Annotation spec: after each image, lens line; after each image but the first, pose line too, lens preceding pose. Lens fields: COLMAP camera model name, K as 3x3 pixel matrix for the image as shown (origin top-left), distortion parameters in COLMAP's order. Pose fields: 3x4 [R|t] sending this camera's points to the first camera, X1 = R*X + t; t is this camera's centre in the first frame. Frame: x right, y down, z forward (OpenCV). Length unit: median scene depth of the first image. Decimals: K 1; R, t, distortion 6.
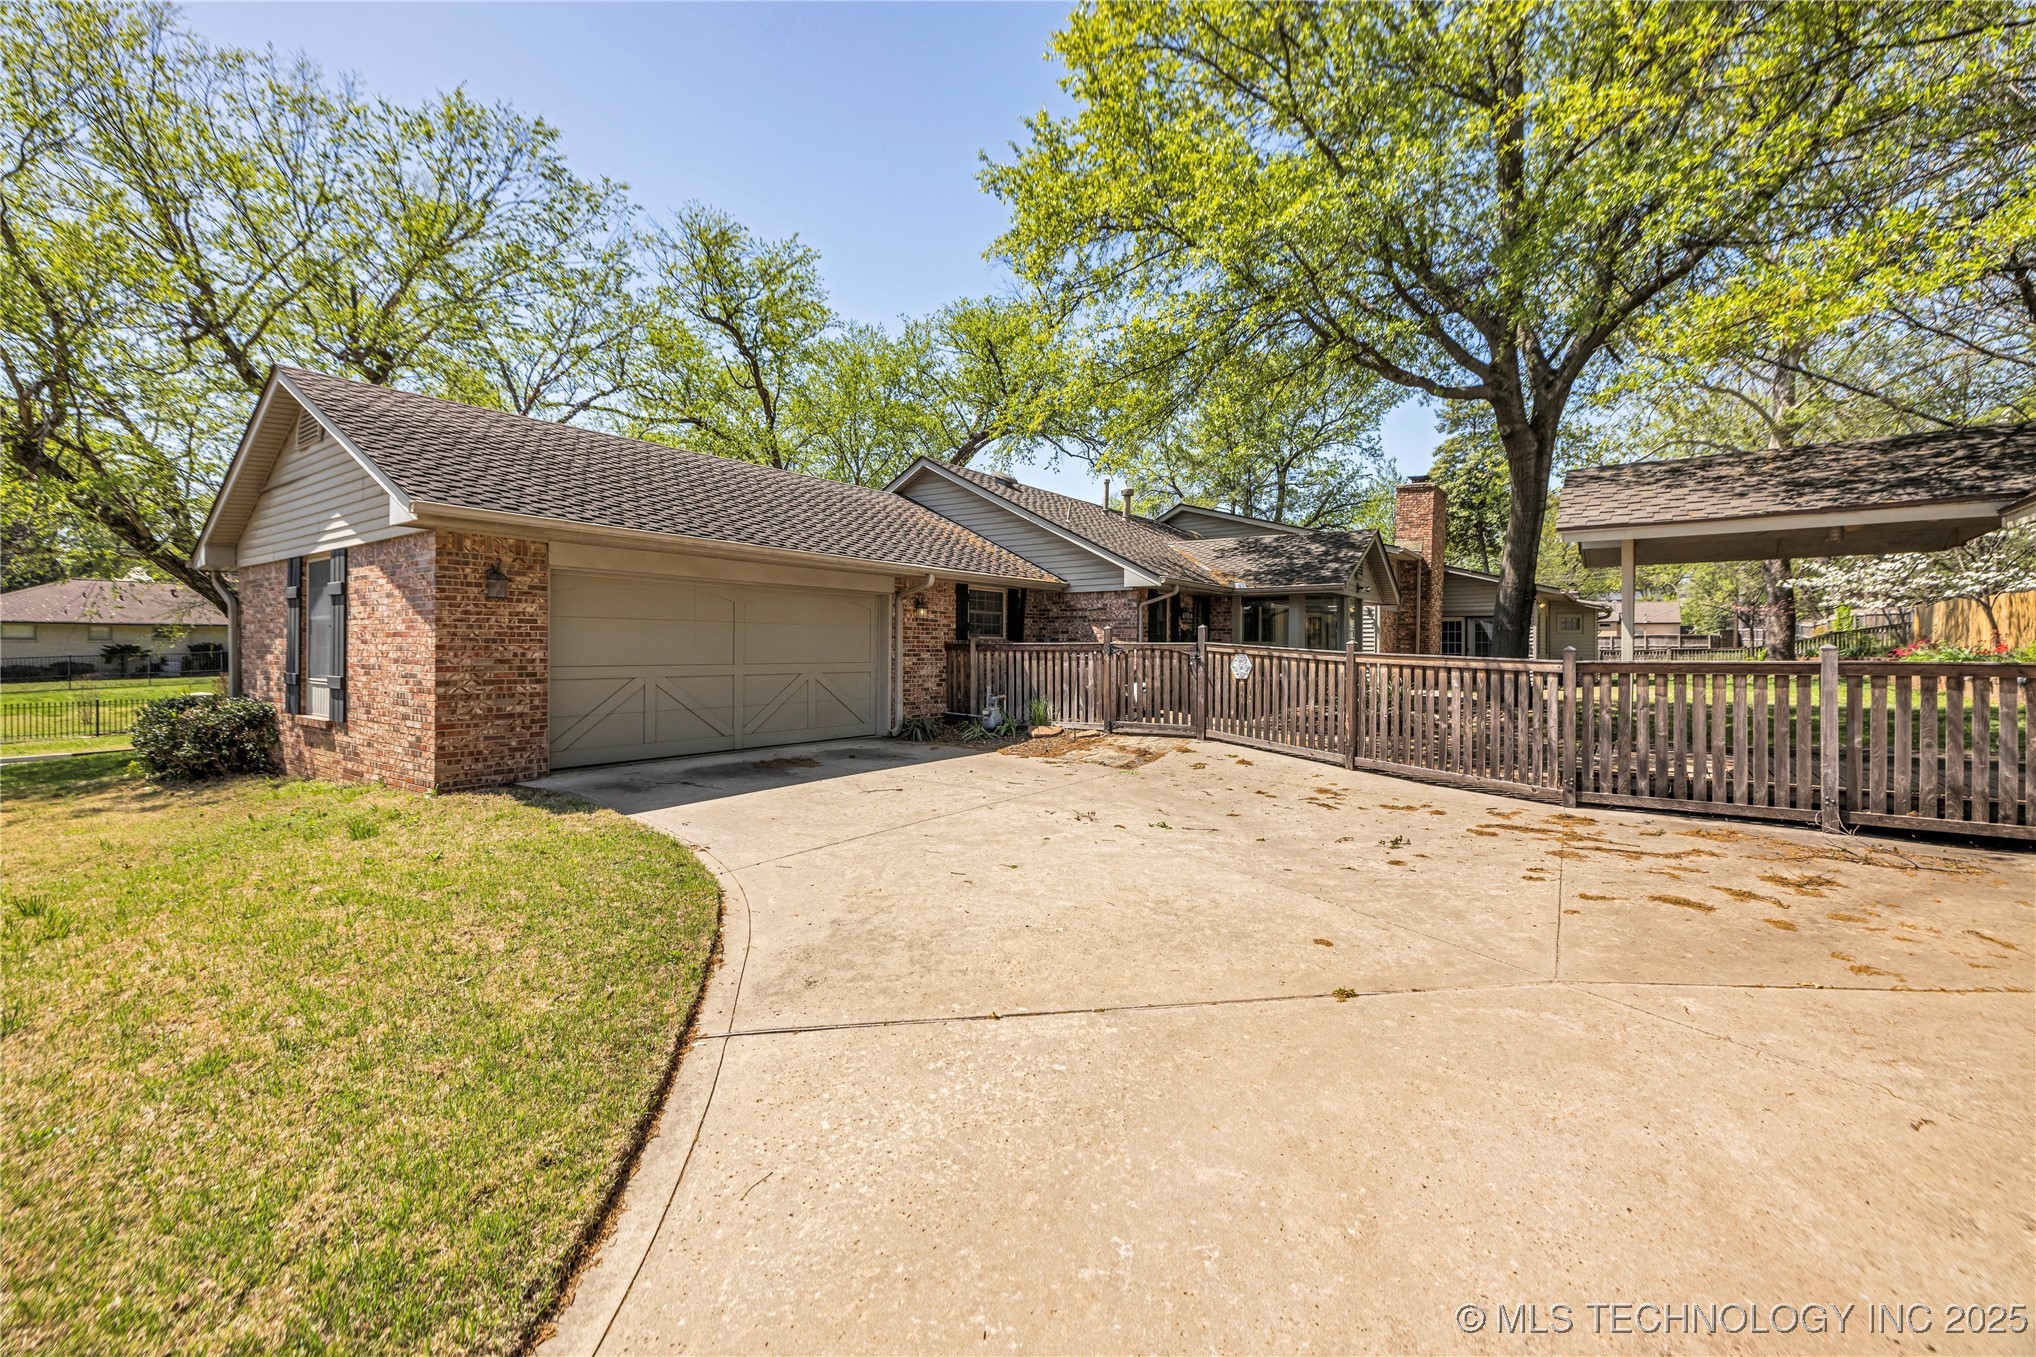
lens RADIAL K [[882.4, 0, 1001.6], [0, 882.4, 648.9], [0, 0, 1]] dist [0.005992, -0.000088]
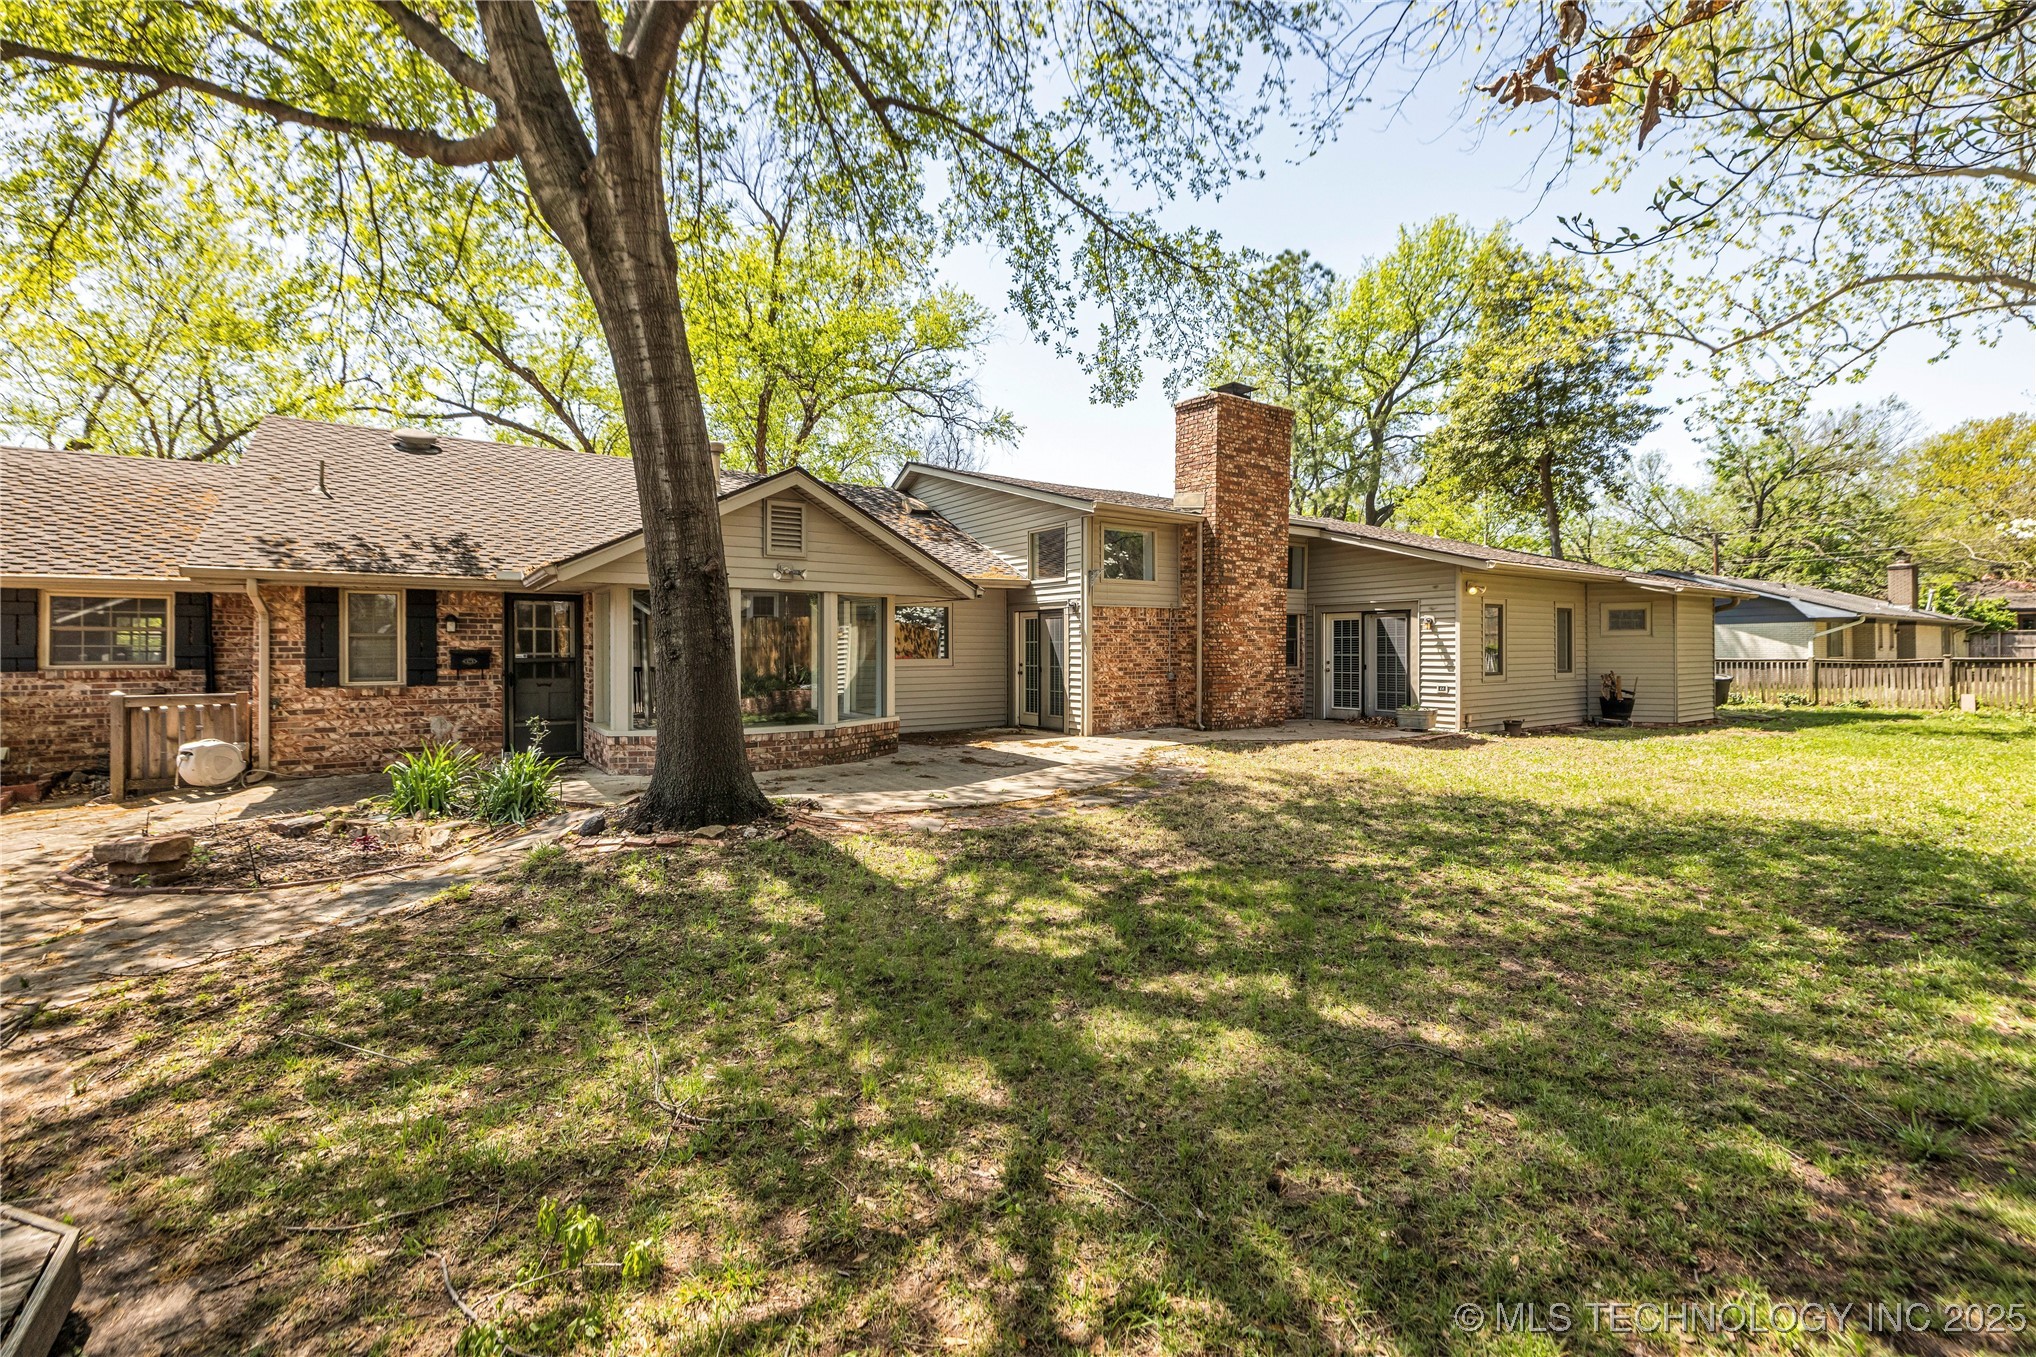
lens RADIAL K [[882.4, 0, 1029.5], [0, 882.4, 660.4], [0, 0, 1]] dist [0.005992, -0.000088]
pose [[0.940142, -0.005127, -0.340746, 0.569297], [0.008138, 0.999939, 0.007410, -0.010930], [0.340687, -0.009740, 0.940126, 0.389926]]
